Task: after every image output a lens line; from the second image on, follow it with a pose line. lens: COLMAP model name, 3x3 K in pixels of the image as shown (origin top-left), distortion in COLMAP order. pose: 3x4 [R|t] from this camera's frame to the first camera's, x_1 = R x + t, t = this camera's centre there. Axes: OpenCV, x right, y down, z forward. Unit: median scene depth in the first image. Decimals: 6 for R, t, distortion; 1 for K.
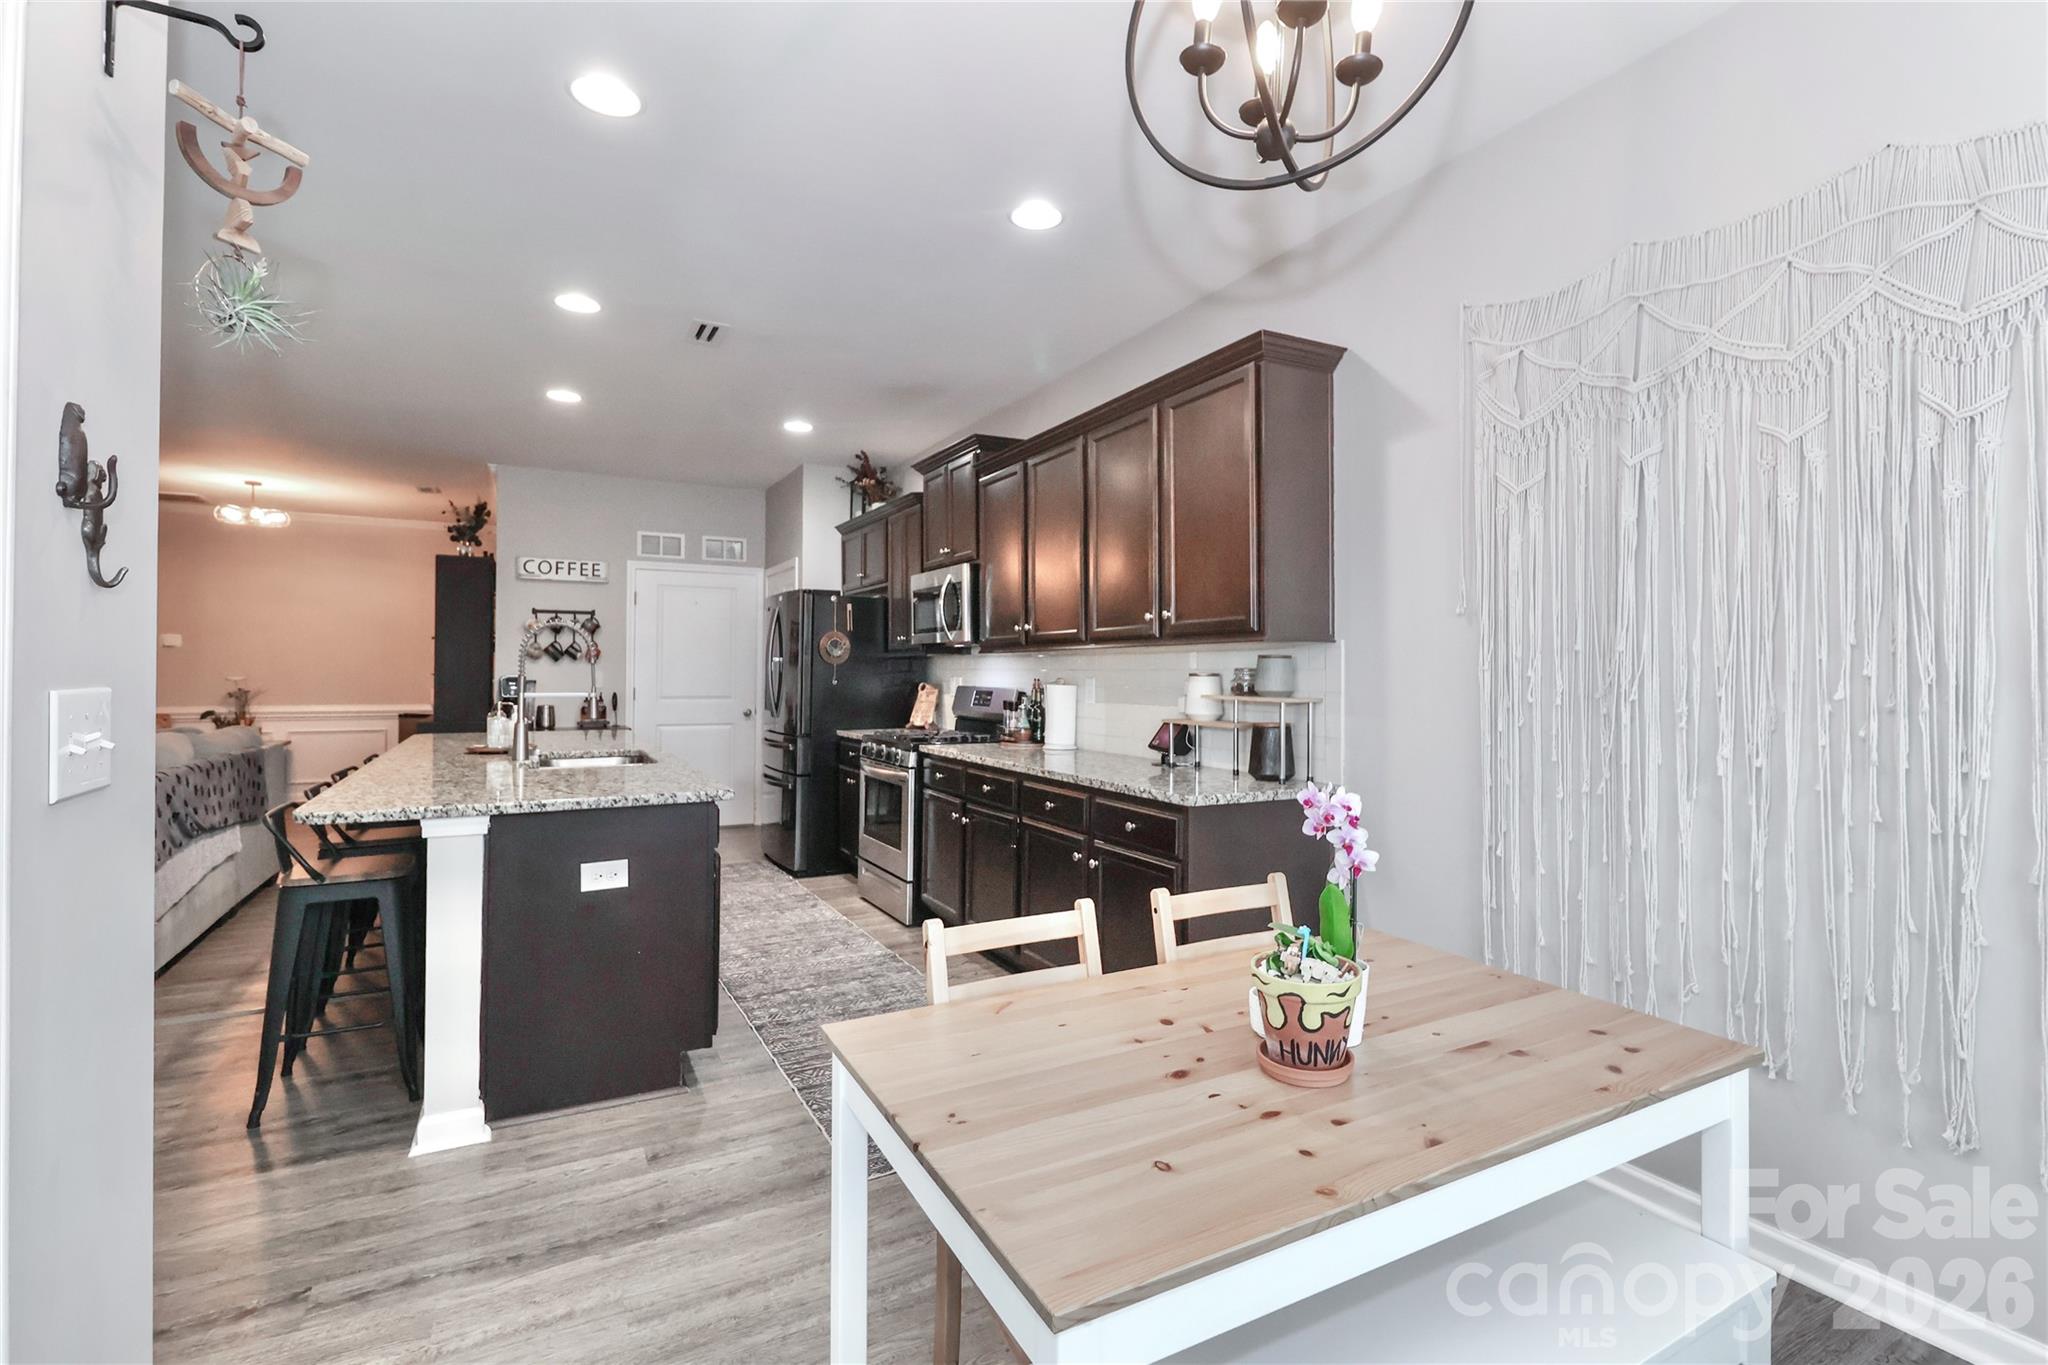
lens RADIAL K [[960.4, 0, 1031.6], [0, 960.4, 655.5], [0, 0, 1]] dist [0.014077, -0.010655]
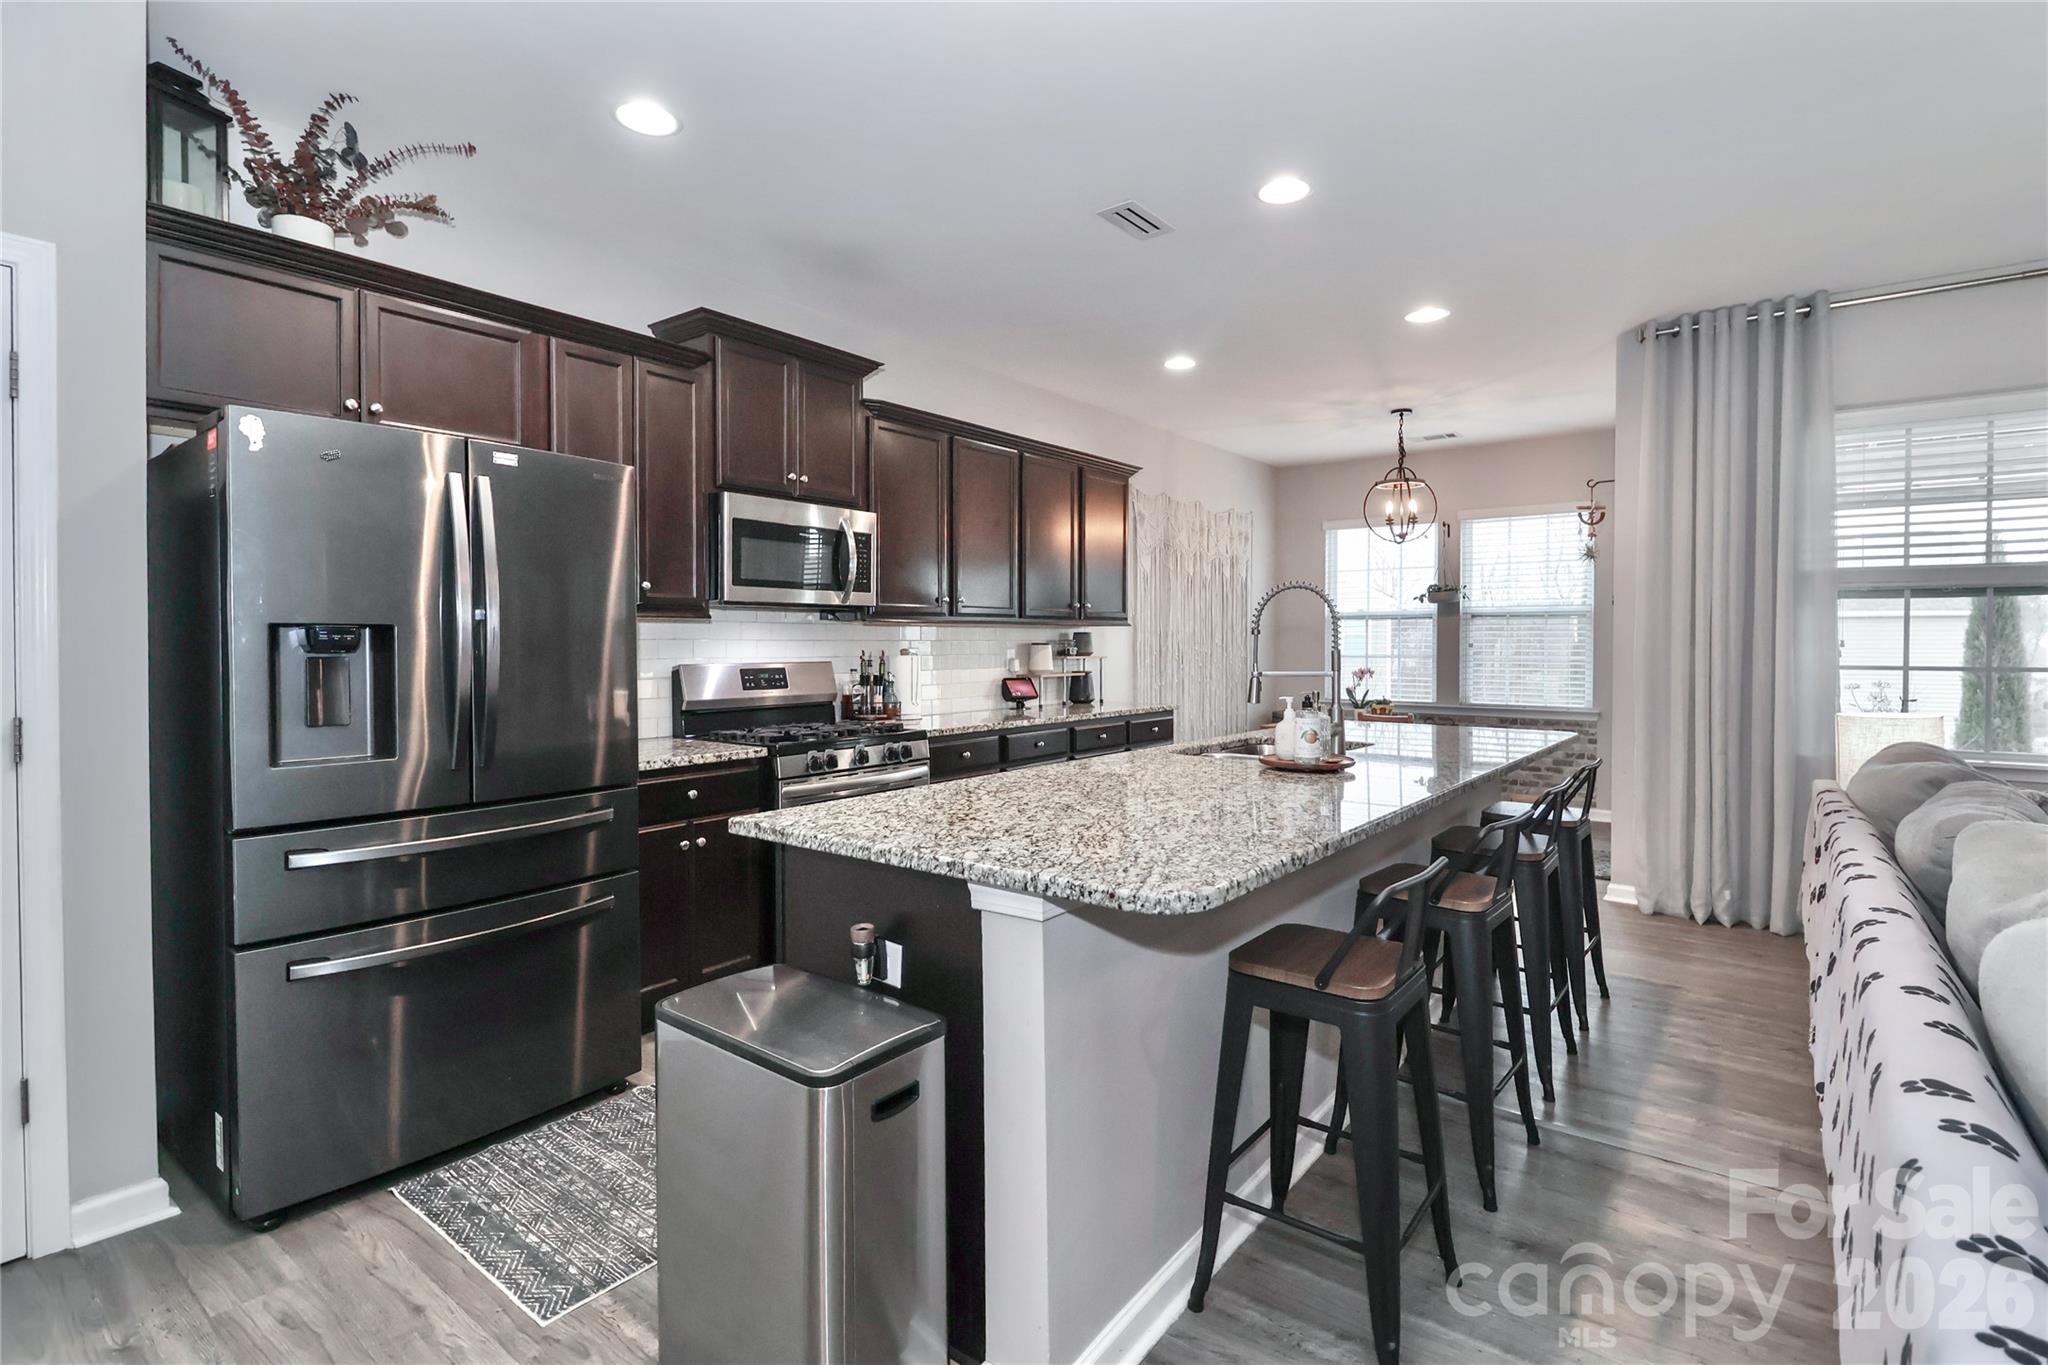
lens RADIAL K [[960.4, 0, 1048.9], [0, 960.4, 662.1], [0, 0, 1]] dist [0.014077, -0.010655]
pose [[-0.420853, -0.019639, 0.906916, -0.620194], [-0.013967, 0.999787, 0.015169, 0.013049], [-0.907021, -0.006283, -0.421038, 0.840121]]
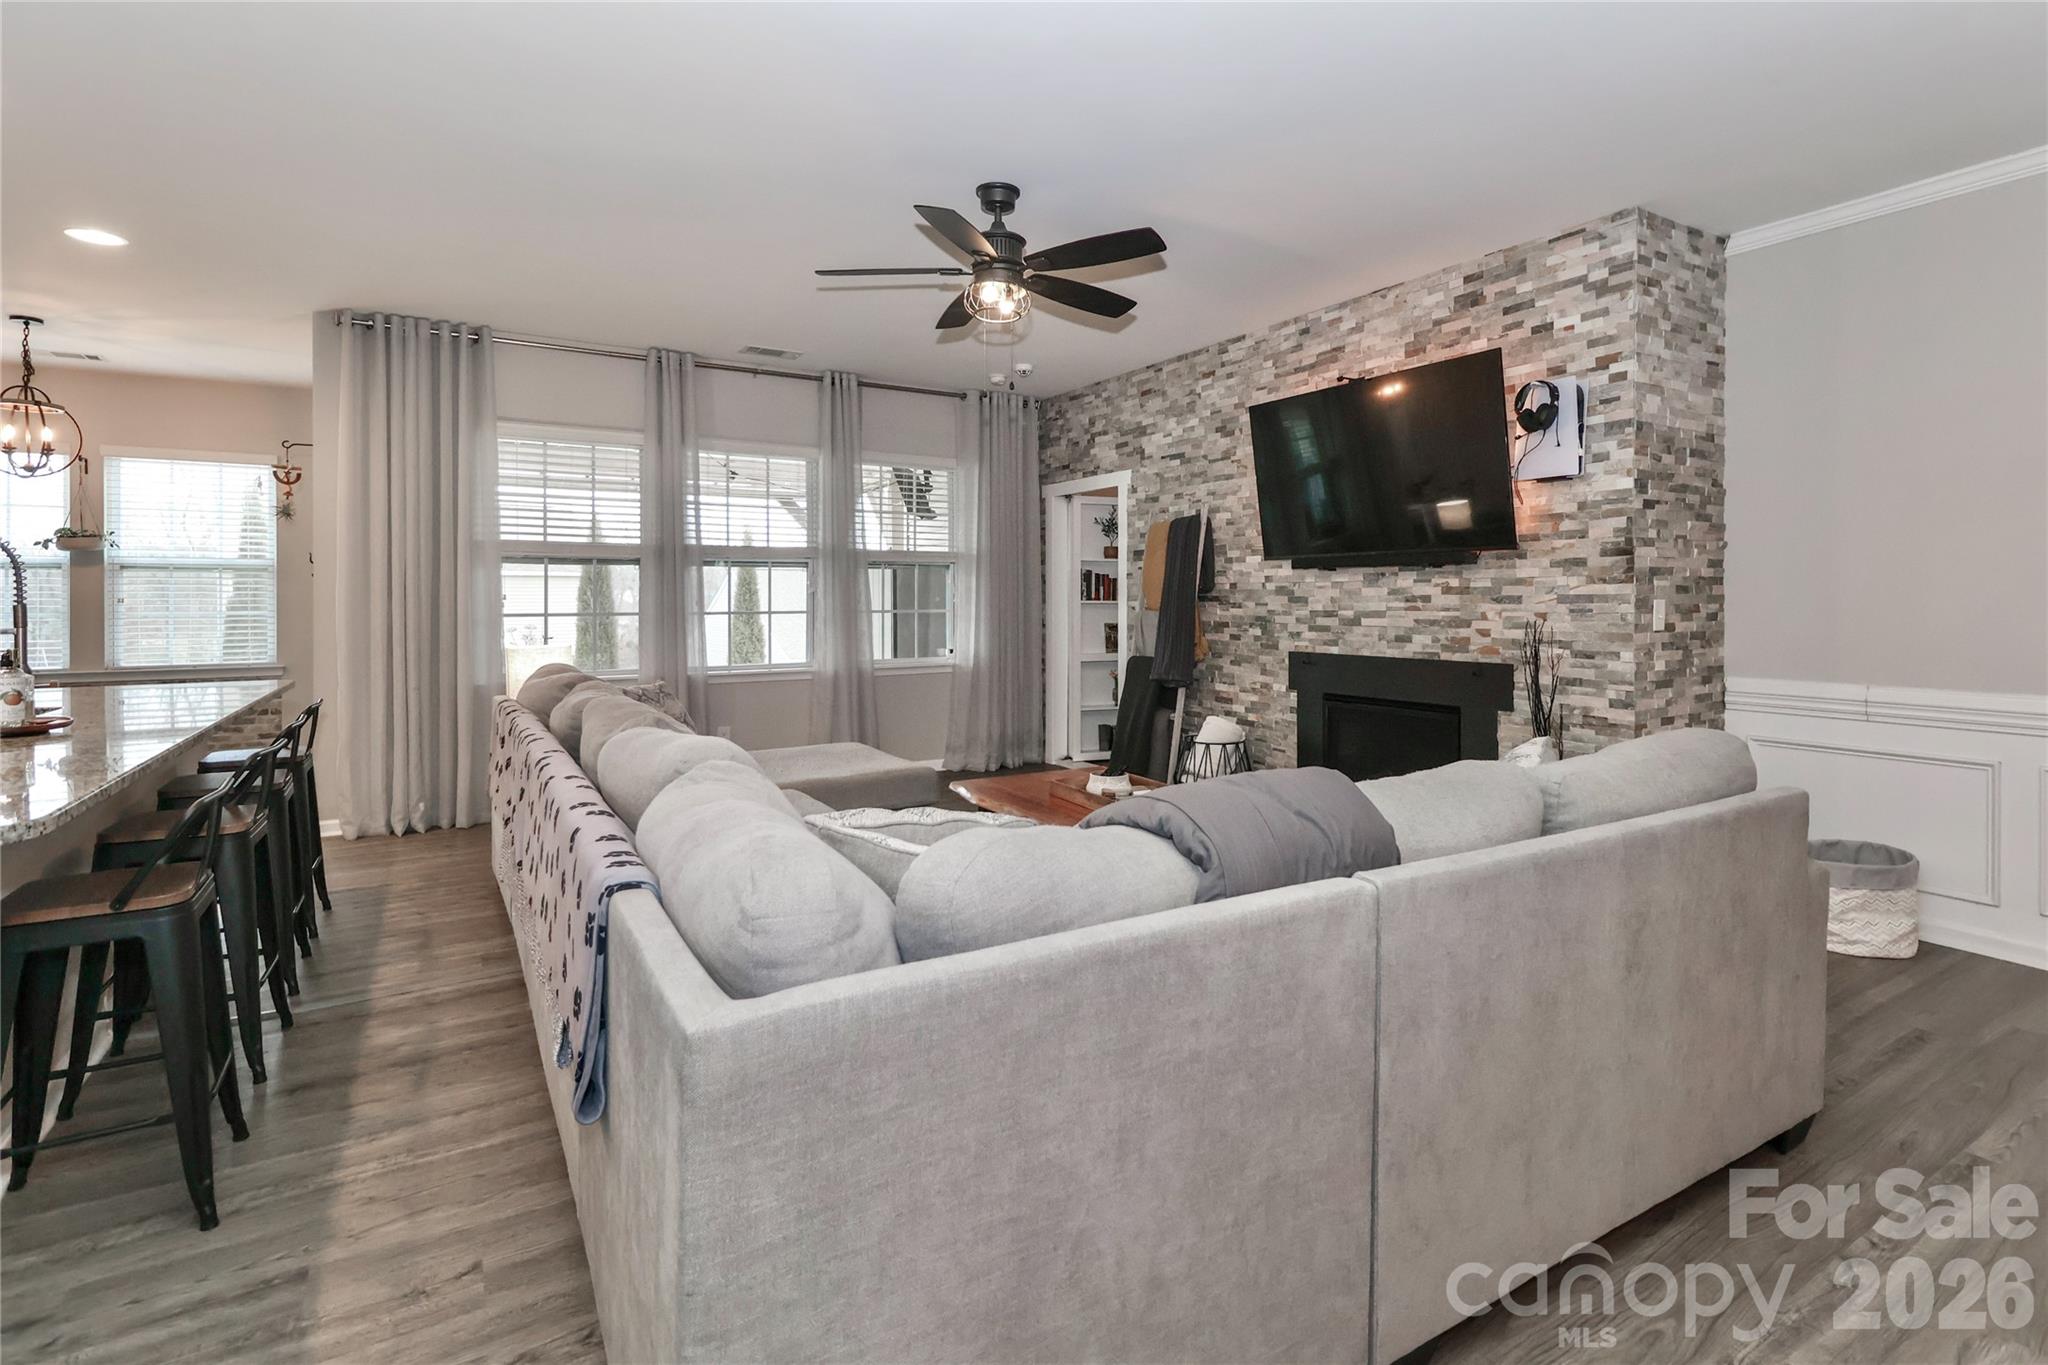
lens RADIAL K [[960.4, 0, 1033.7], [0, 960.4, 592.2], [0, 0, 1]] dist [0.014077, -0.010655]
pose [[-0.997743, 0.002476, -0.067101, -0.660268], [0.003582, 0.999859, -0.016377, 0.014110], [0.067052, -0.016581, -0.997612, 0.949908]]
